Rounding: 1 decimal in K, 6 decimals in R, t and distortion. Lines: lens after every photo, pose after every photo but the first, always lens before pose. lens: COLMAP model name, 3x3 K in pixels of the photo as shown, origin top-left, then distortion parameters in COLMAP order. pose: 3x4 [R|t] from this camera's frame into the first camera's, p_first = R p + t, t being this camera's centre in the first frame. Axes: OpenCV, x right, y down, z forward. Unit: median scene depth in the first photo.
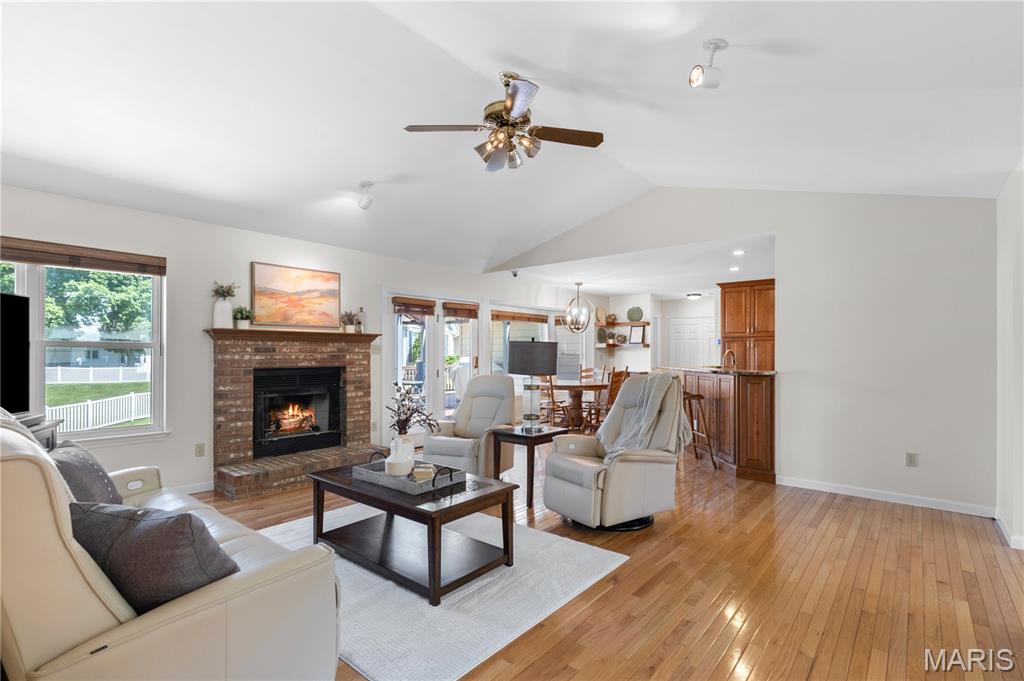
lens RADIAL K [[485.2, 0, 525.9], [0, 485.2, 351.1], [0, 0, 1]] dist [-0.004339, -0.000632]
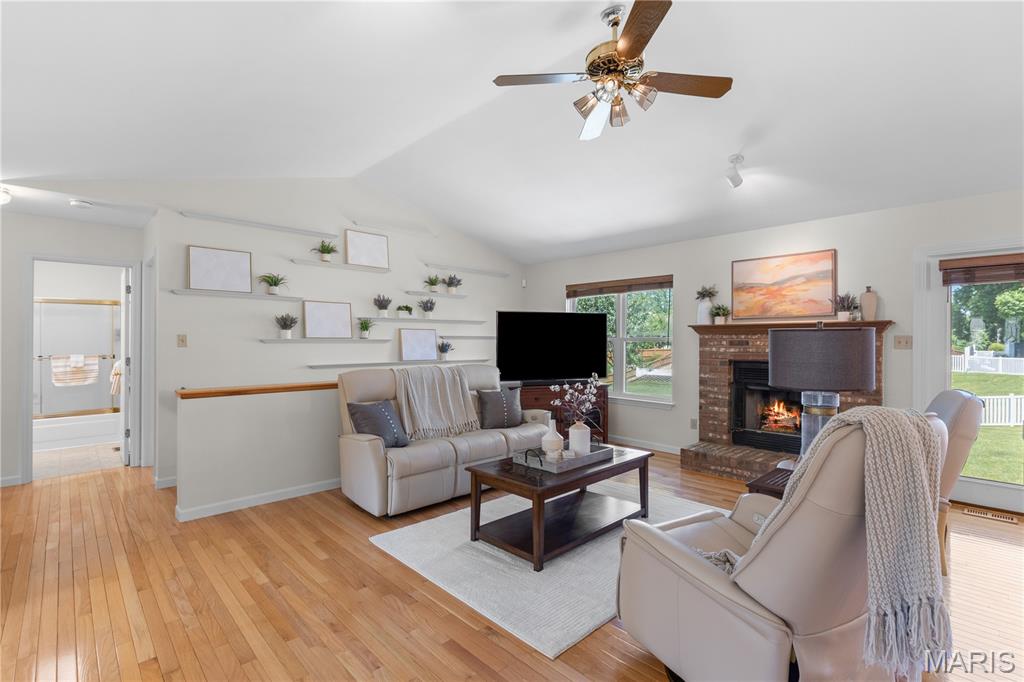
lens RADIAL K [[471.6, 0, 512.2], [0, 471.6, 339.2], [0, 0, 1]] dist [0.000967, -0.000820]
pose [[-0.130544, -0.005003, -0.991430, 0.570908], [0.004053, 0.999976, -0.005579, -0.007247], [0.991434, -0.004747, -0.130521, 0.678995]]
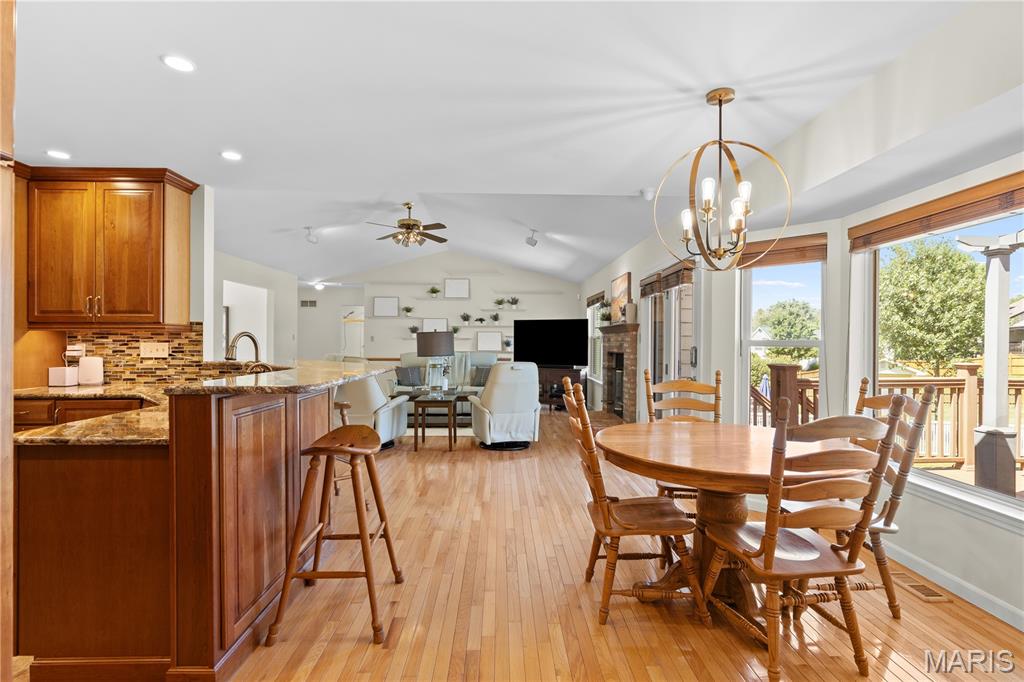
lens RADIAL K [[515.5, 0, 509.8], [0, 515.5, 341.3], [0, 0, 1]] dist [0.000337, 0.000045]
pose [[-0.763442, 0.000018, -0.645877, 0.774606], [0.000583, 1.000000, -0.000661, 0.001531], [0.645877, -0.000881, -0.763441, 2.151404]]
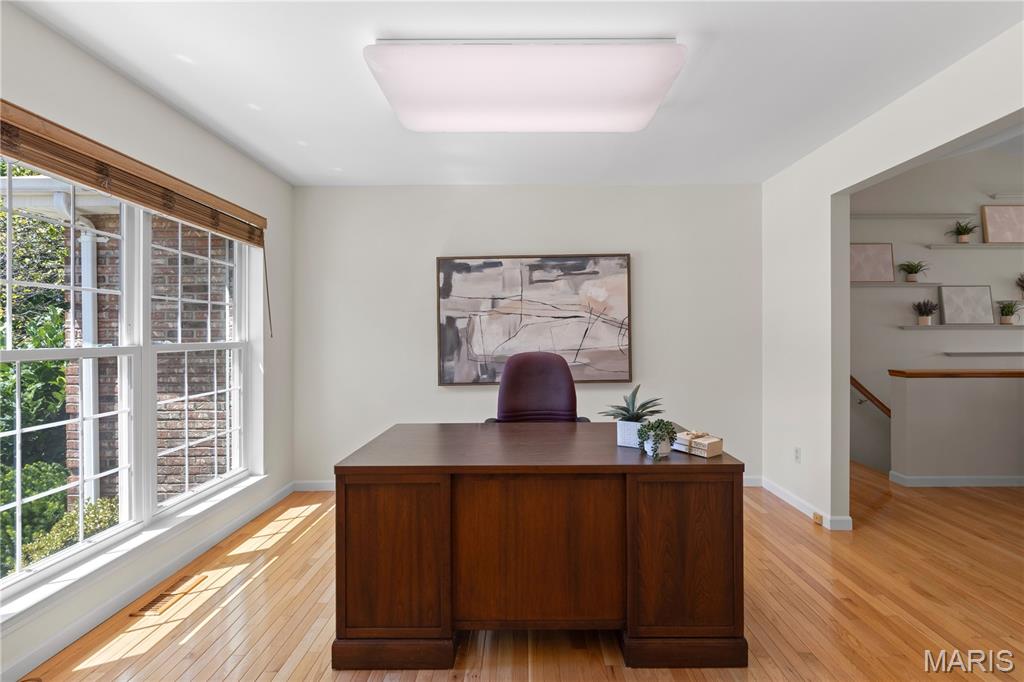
lens RADIAL K [[485.2, 0, 513.8], [0, 485.2, 330.2], [0, 0, 1]] dist [-0.004339, -0.000632]
pose [[-0.772532, 0.002040, -0.634973, 1.001732], [0.008082, 0.999945, -0.006620, -0.005637], [0.634925, -0.010246, -0.772506, 0.278985]]
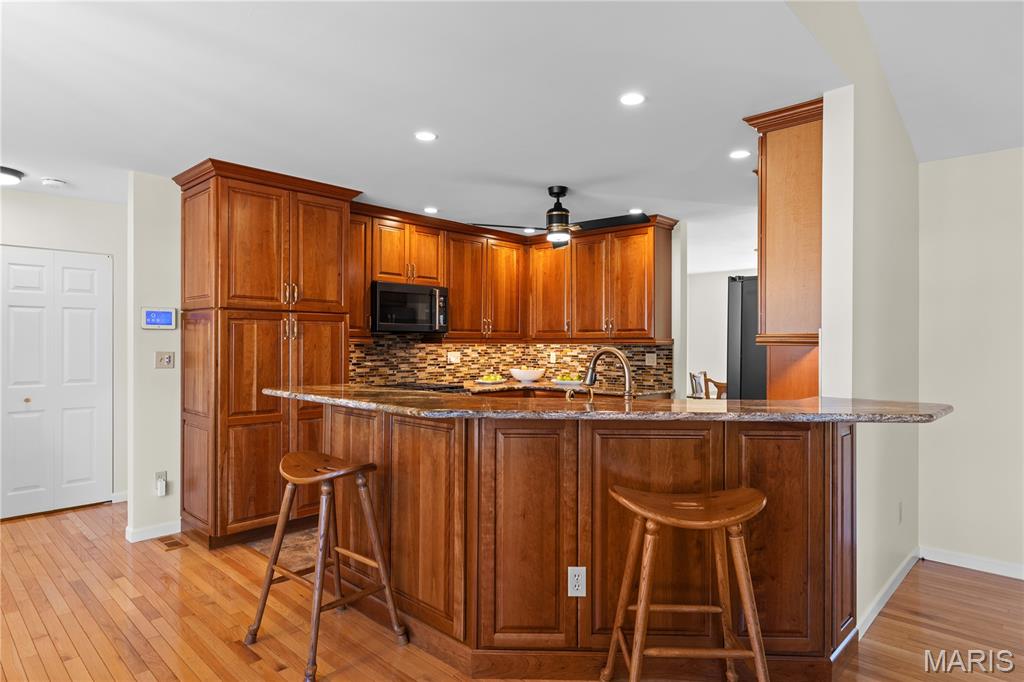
lens RADIAL K [[582.8, 0, 514.8], [0, 582.8, 342.2], [0, 0, 1]] dist [0.008982, 0.000494]
pose [[0.077270, -0.005573, 0.996995, -0.049090], [-0.009362, 0.999936, 0.006315, -0.011672], [-0.996966, -0.009821, 0.077213, 1.314132]]
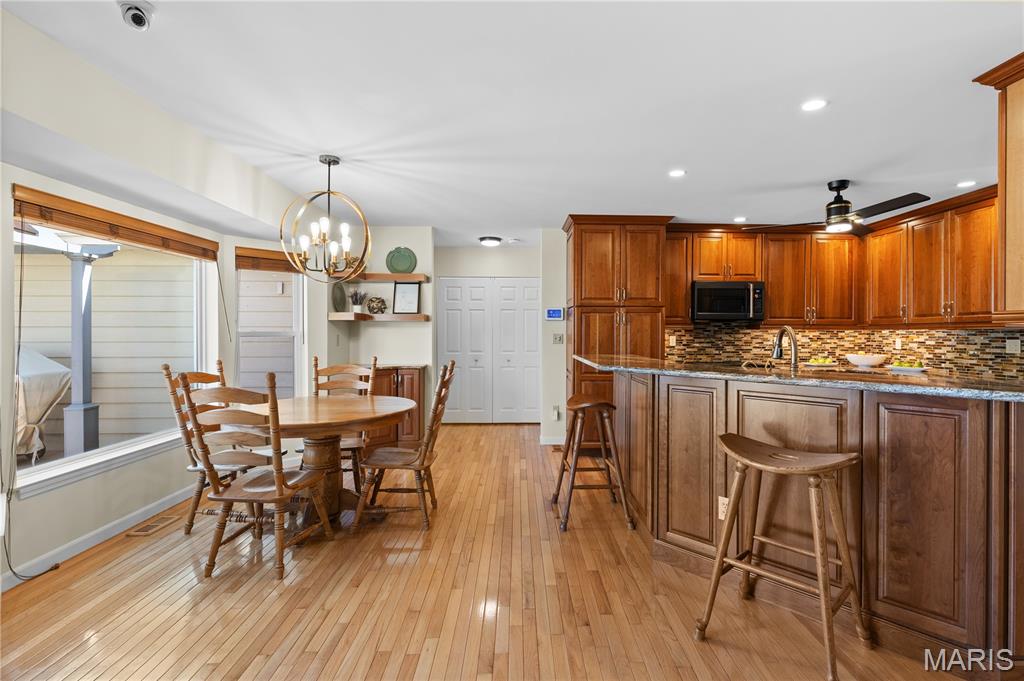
lens RADIAL K [[471.6, 0, 525.3], [0, 471.6, 330.1], [0, 0, 1]] dist [0.000967, -0.000820]
pose [[0.751777, -0.000149, 0.659418, -0.050072], [-0.003943, 0.999981, 0.004721, -0.001181], [-0.659406, -0.006149, 0.751762, 1.071683]]
